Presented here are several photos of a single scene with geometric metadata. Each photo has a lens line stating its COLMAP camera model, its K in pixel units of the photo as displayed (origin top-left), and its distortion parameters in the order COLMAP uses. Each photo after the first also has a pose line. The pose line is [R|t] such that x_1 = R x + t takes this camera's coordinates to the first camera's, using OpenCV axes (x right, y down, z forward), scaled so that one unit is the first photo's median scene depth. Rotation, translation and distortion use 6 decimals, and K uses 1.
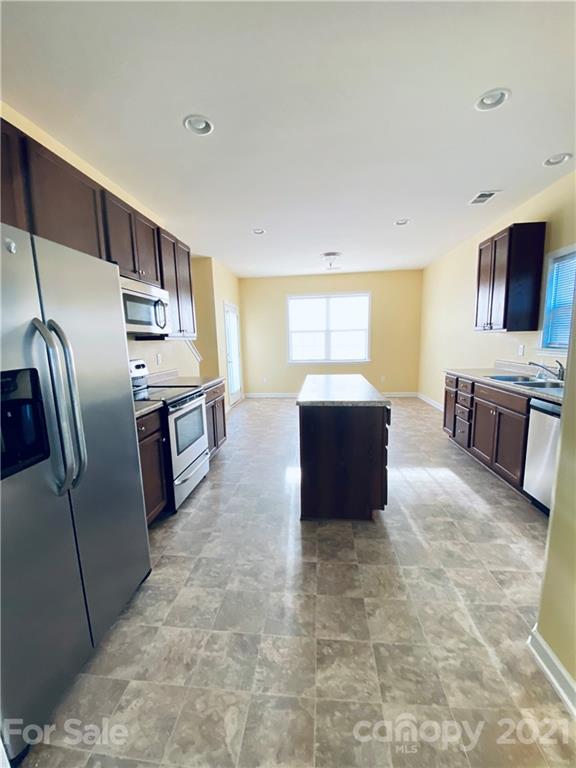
lens RADIAL K [[316.5, 0, 293.2], [0, 316.5, 388.2], [0, 0, 1]] dist [-0.009615, -0.007806]
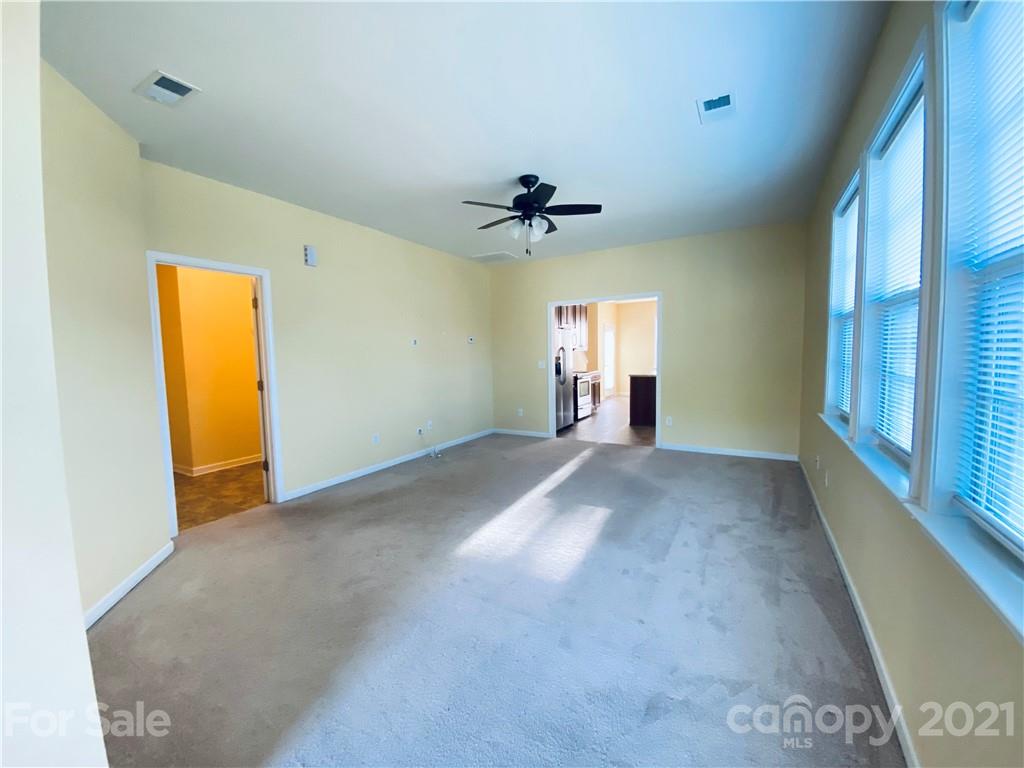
lens RADIAL K [[421.9, 0, 510.8], [0, 421.9, 379.7], [0, 0, 1]] dist [-0.009615, -0.007806]
pose [[0.911326, 0.037159, -0.410005, 0.400735], [-0.072005, 0.994954, -0.069874, 0.293494], [0.405339, 0.093200, 0.909403, -1.843726]]
